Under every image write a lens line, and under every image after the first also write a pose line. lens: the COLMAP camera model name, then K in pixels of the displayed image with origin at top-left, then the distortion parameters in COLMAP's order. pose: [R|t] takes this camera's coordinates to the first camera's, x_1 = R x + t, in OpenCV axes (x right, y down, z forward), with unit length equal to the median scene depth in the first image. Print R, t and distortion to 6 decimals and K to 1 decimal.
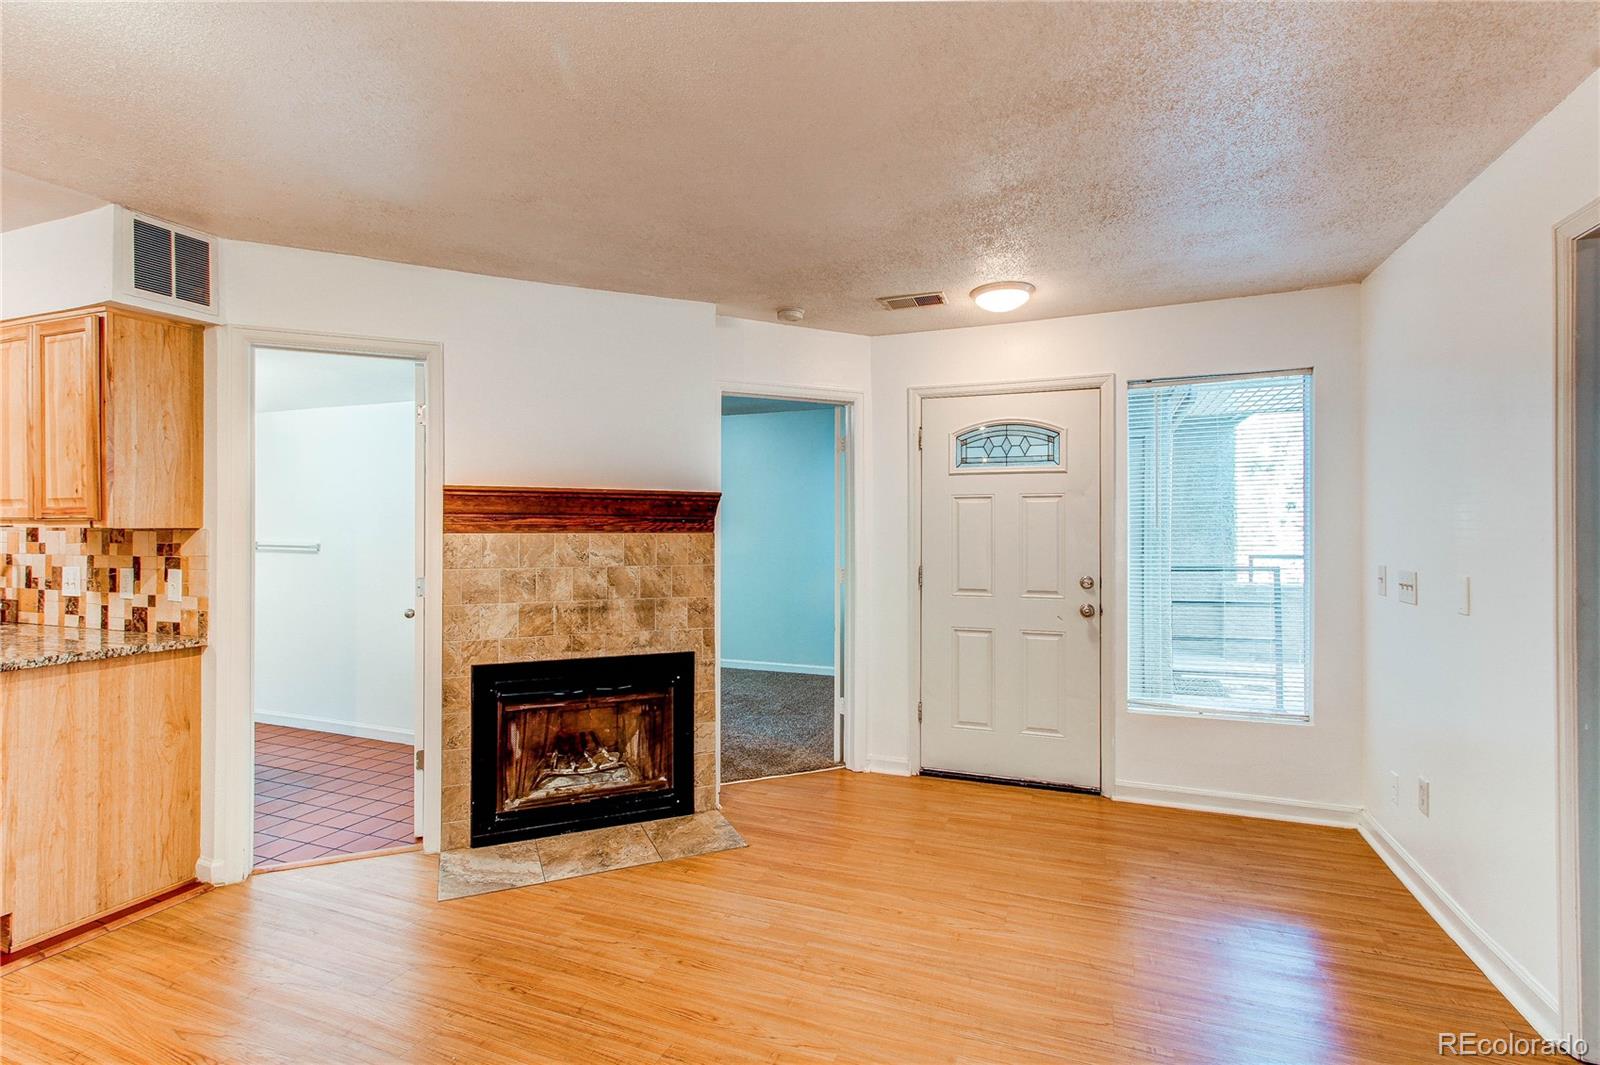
lens RADIAL K [[760.3, 0, 796.8], [0, 760.3, 524.1], [0, 0, 1]] dist [-0.005302, 0.007251]
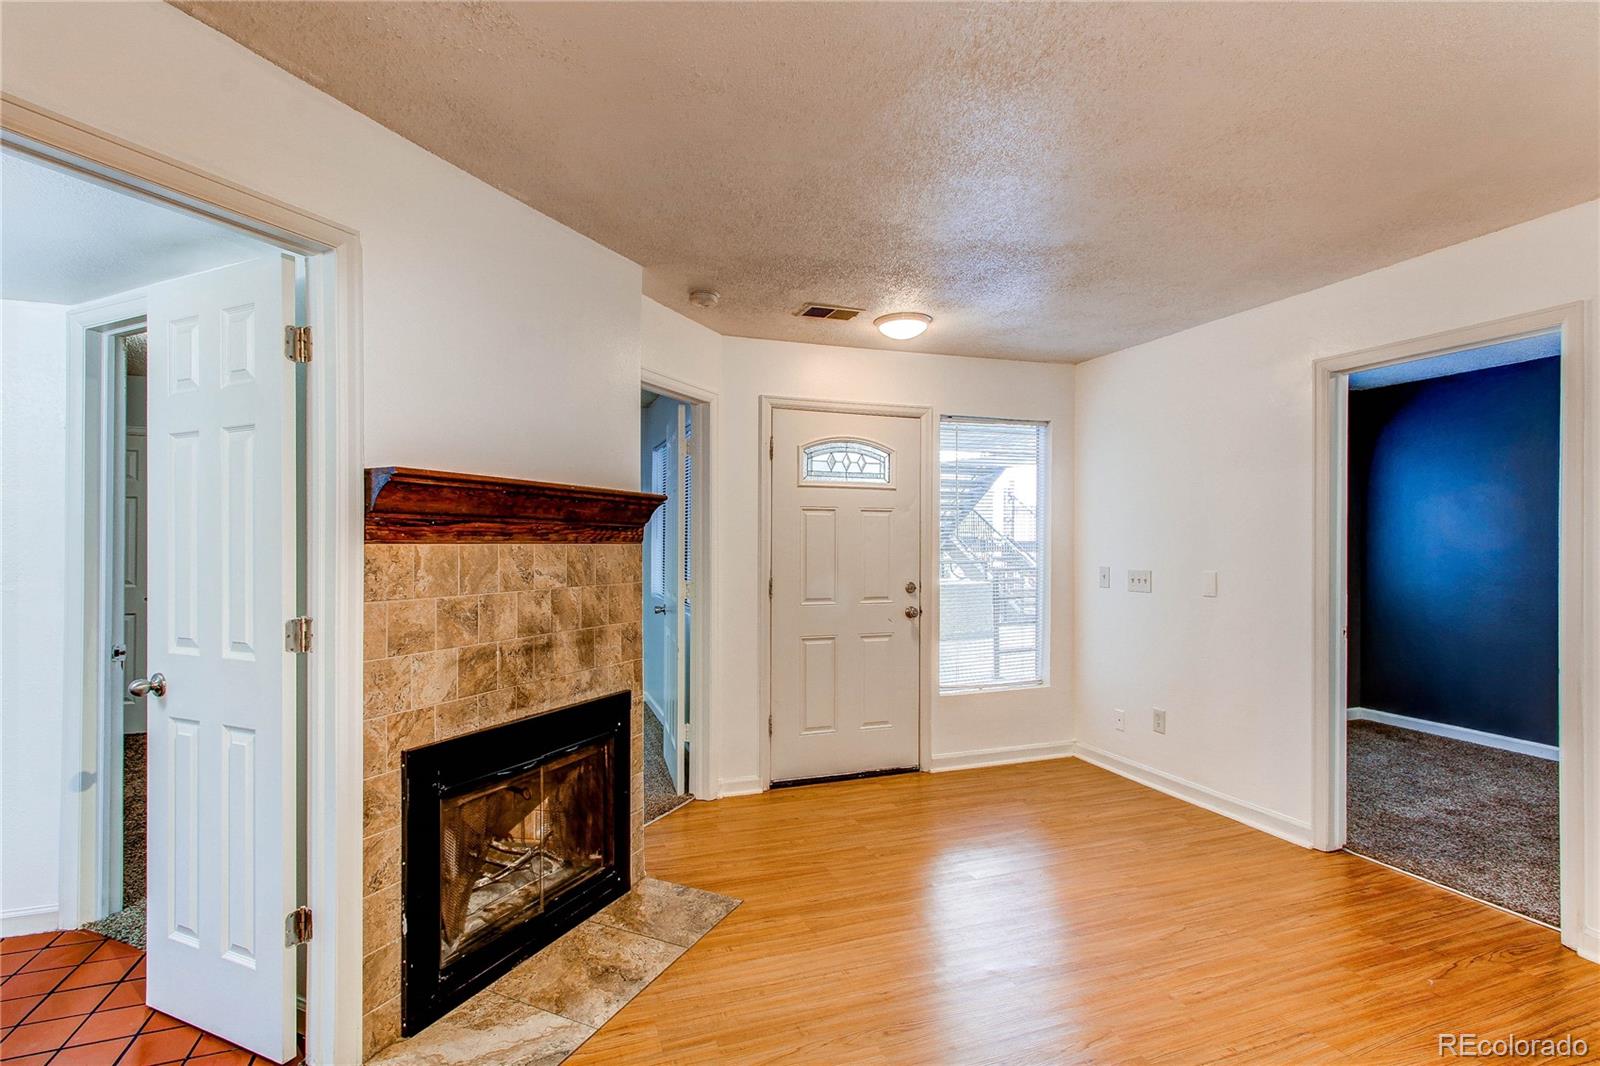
lens RADIAL K [[760.3, 0, 792.9], [0, 760.3, 539.1], [0, 0, 1]] dist [-0.005302, 0.007251]
pose [[0.754340, 0.004555, 0.656468, -0.579677], [-0.007628, 0.999969, 0.001827, 0.004162], [-0.656440, -0.006385, 0.754352, 0.295803]]
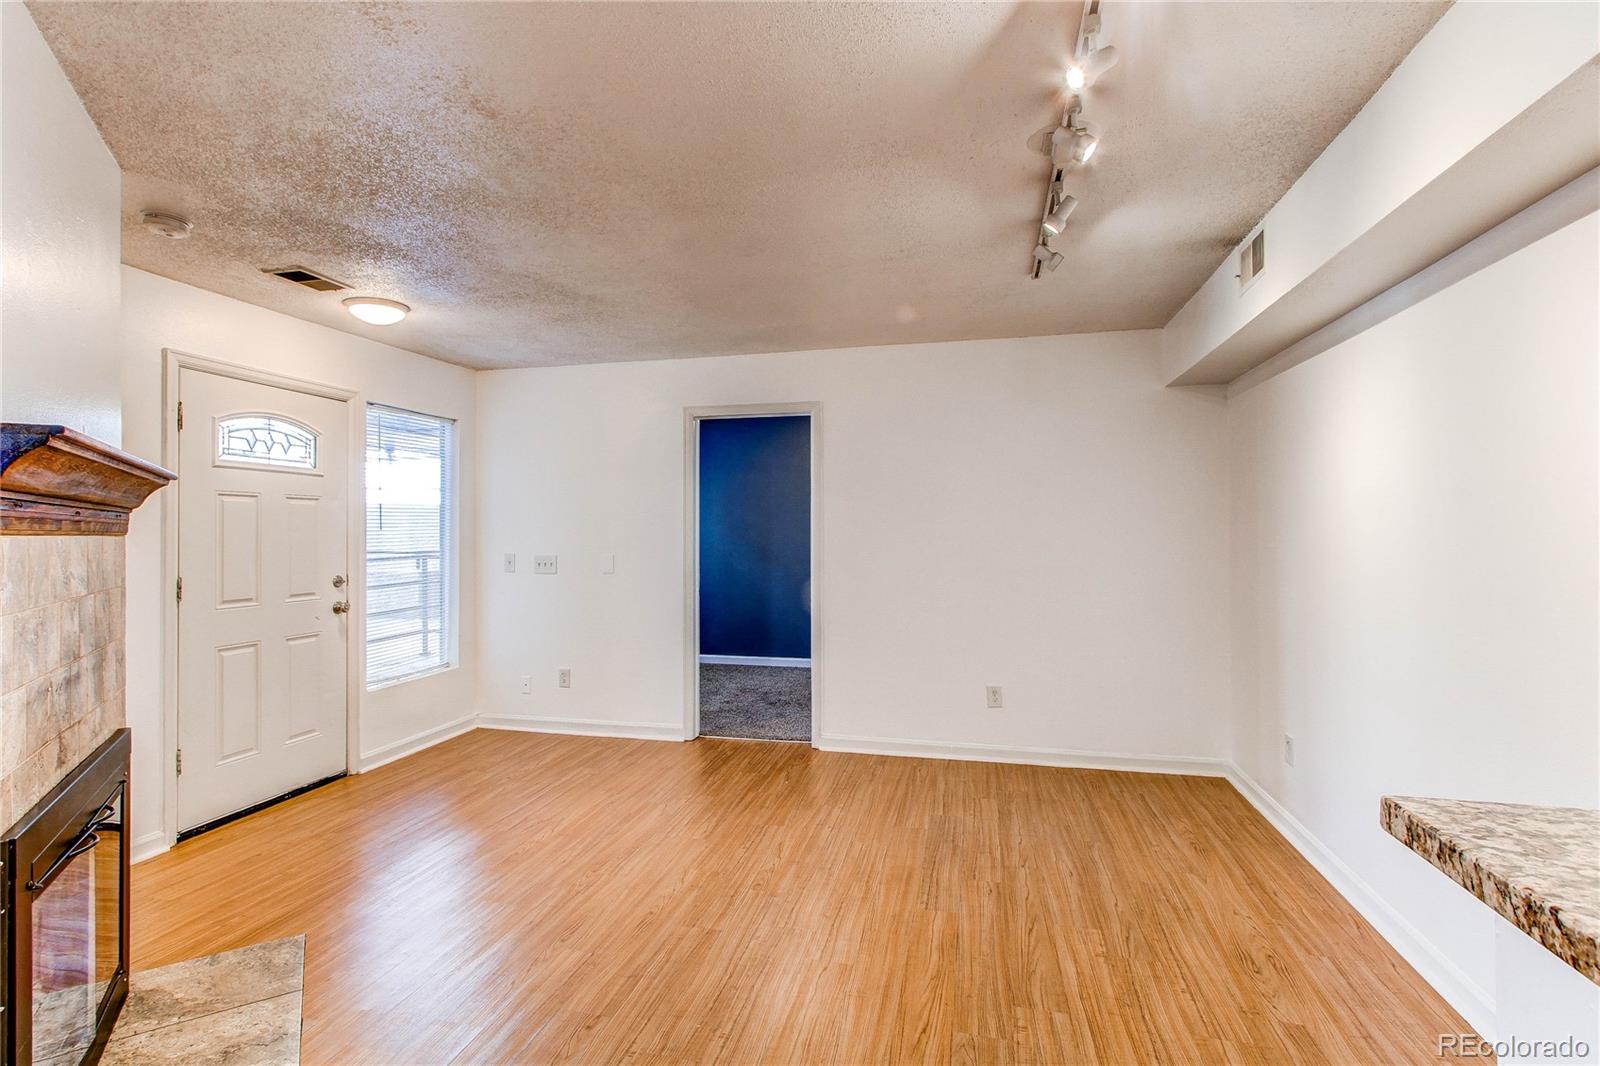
lens RADIAL K [[760.3, 0, 796.2], [0, 760.3, 528.2], [0, 0, 1]] dist [-0.005302, 0.007251]
pose [[-0.139796, 0.007257, 0.990154, -0.886881], [-0.003404, 0.999964, -0.007809, 0.009523], [-0.990174, -0.004462, -0.139766, 0.592390]]
